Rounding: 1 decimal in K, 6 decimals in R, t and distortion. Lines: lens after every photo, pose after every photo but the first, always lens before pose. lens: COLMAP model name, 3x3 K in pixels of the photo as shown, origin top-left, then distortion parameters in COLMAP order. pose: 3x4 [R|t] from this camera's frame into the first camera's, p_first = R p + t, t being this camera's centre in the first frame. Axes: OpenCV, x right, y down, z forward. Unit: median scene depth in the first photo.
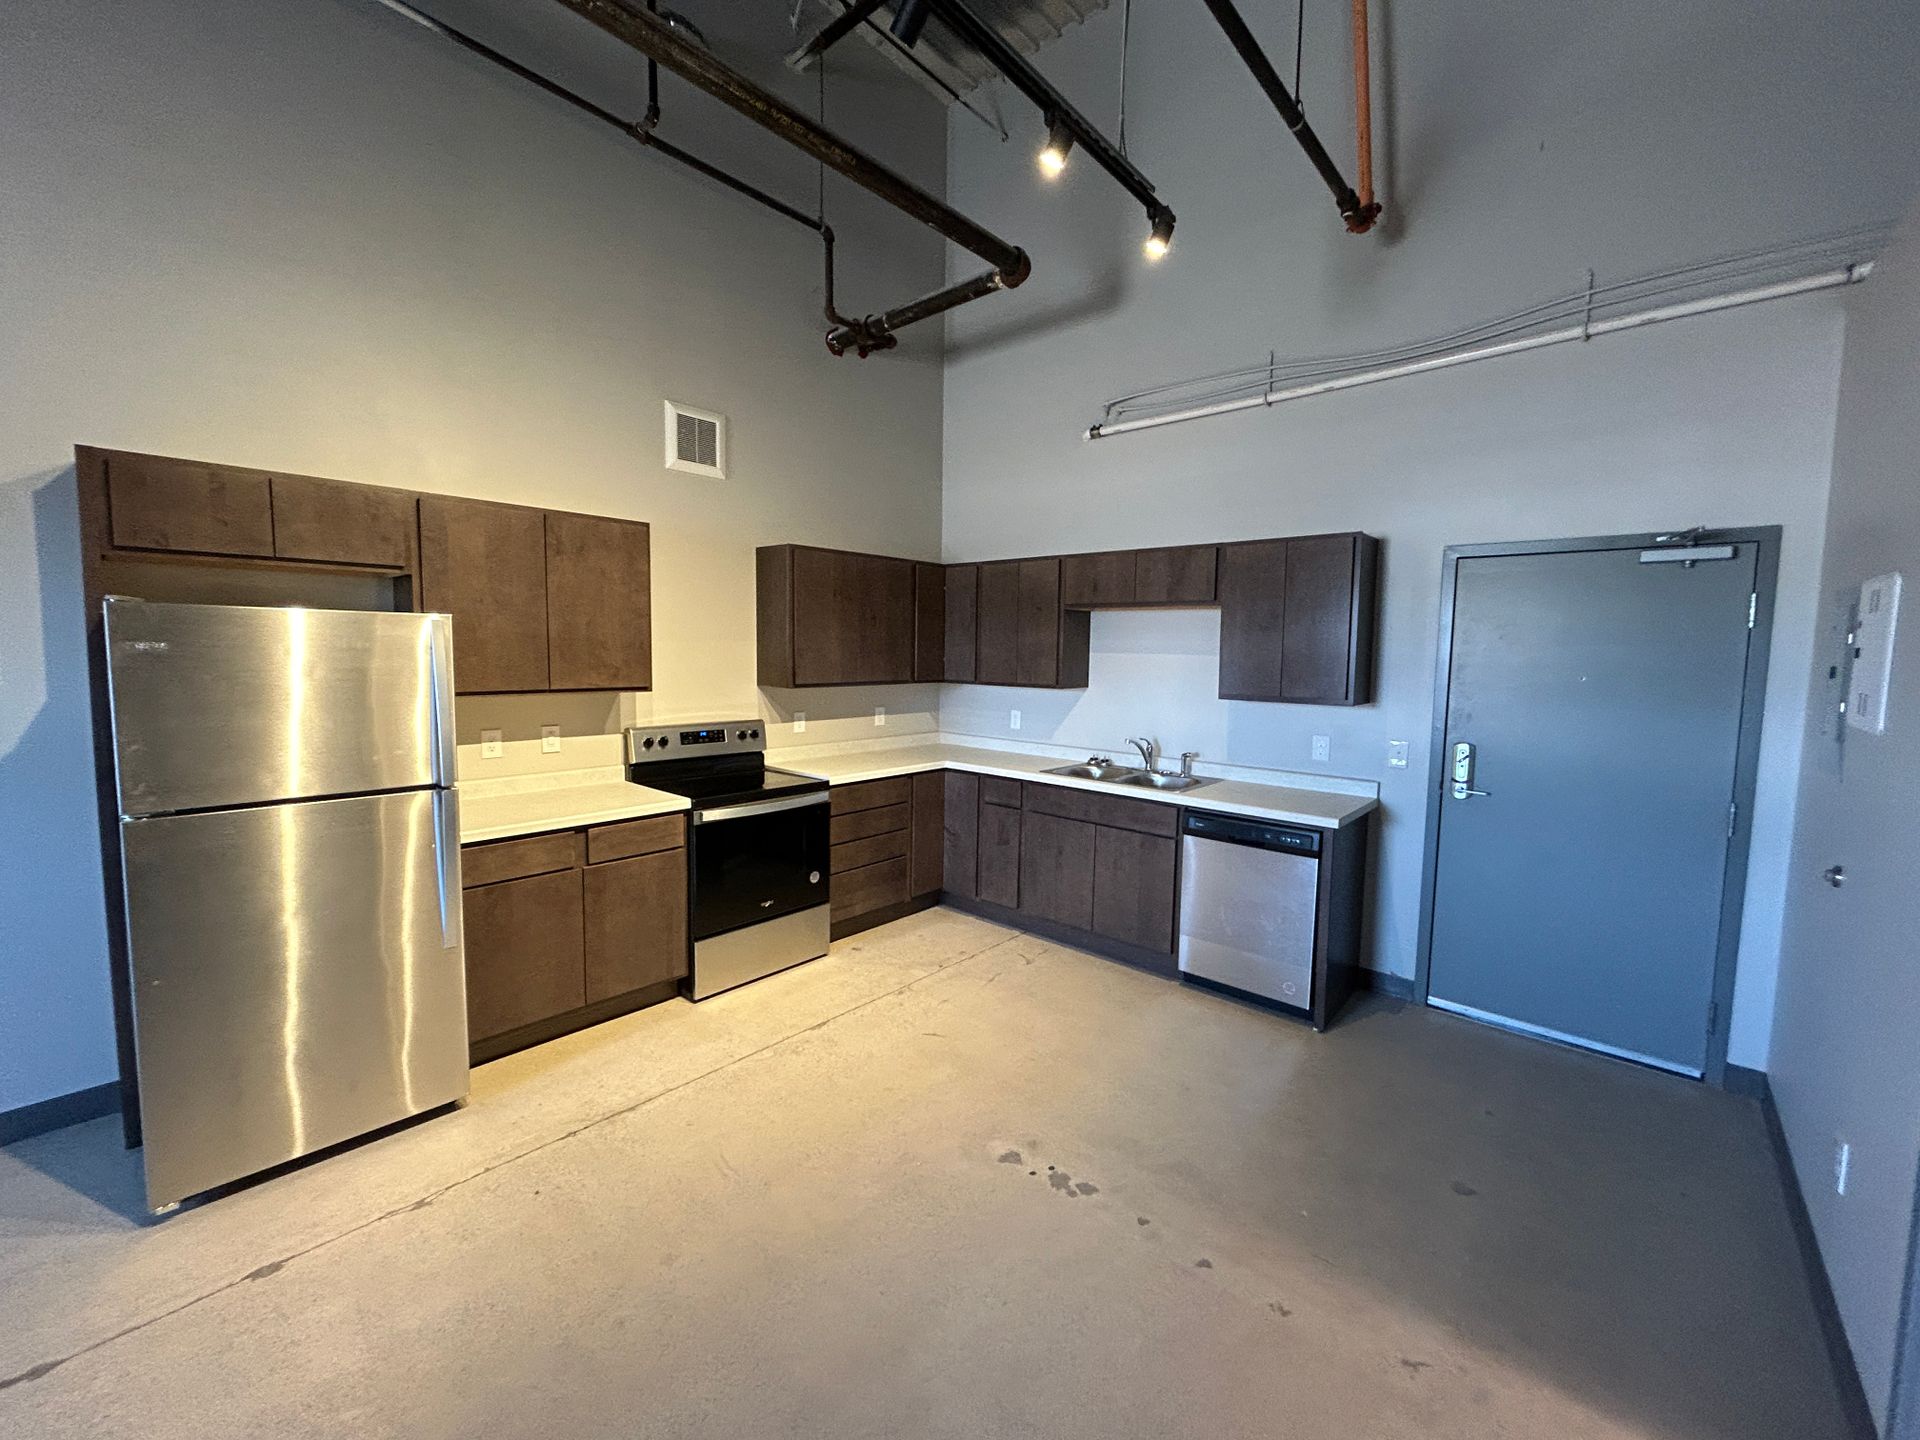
lens RADIAL K [[767.1, 0, 953.9], [0, 767.1, 723.7], [0, 0, 1]] dist [-0.003448, 0.000217]
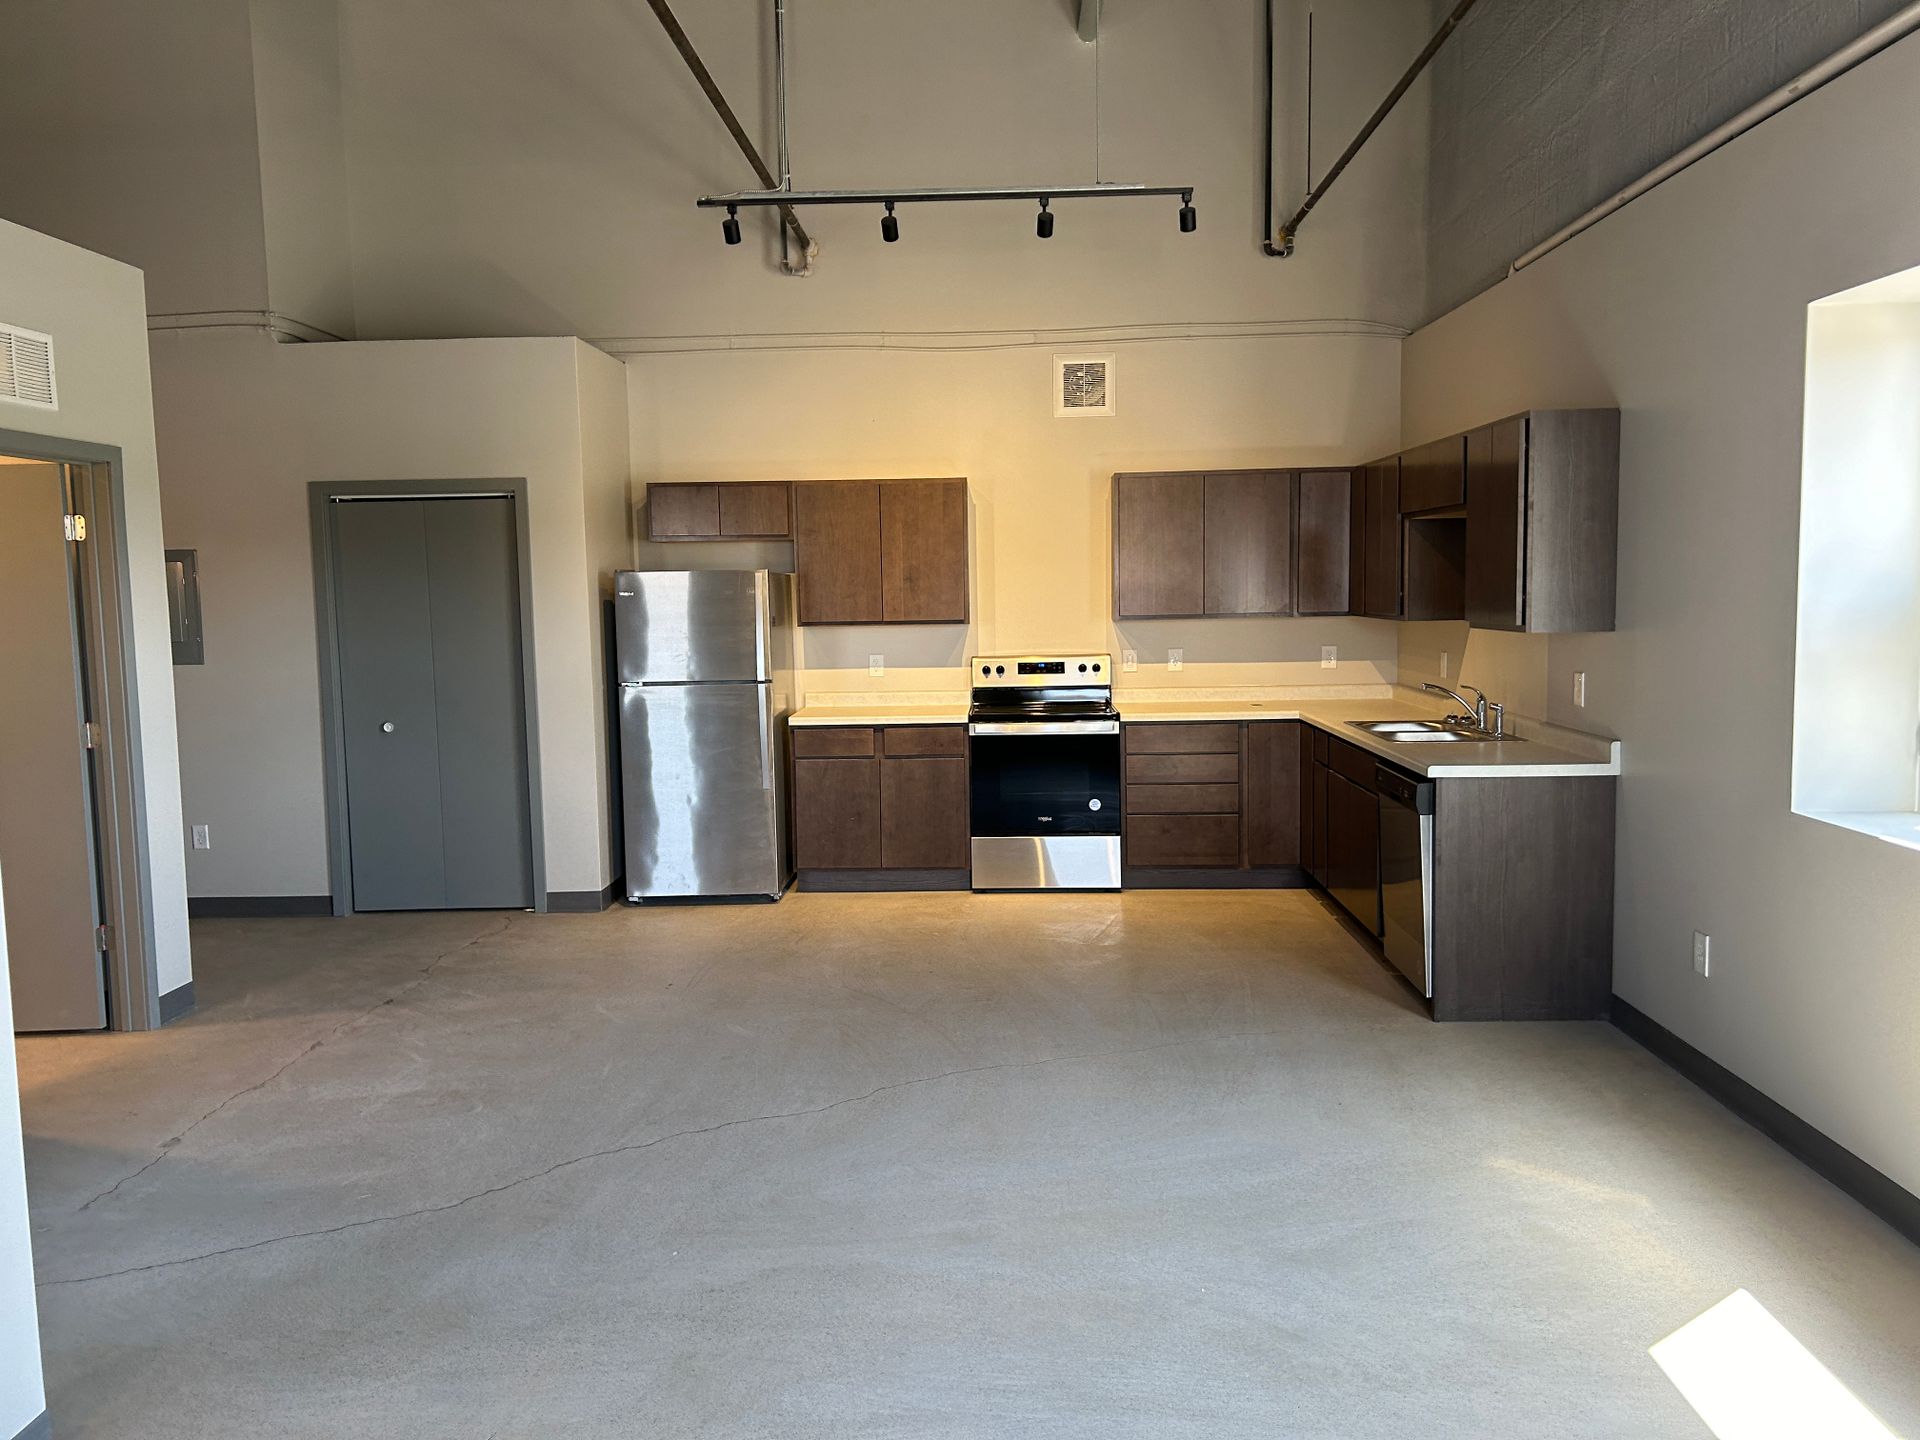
lens RADIAL K [[1418.9, 0, 958.5], [0, 1418.9, 731.1], [0, 0, 1]] dist [0.051301, -0.059970]
pose [[0.641039, 0.053390, -0.765649, 1.129833], [-0.043224, 0.998506, 0.033438, 0.045812], [0.766291, 0.011660, 0.642388, -0.339437]]
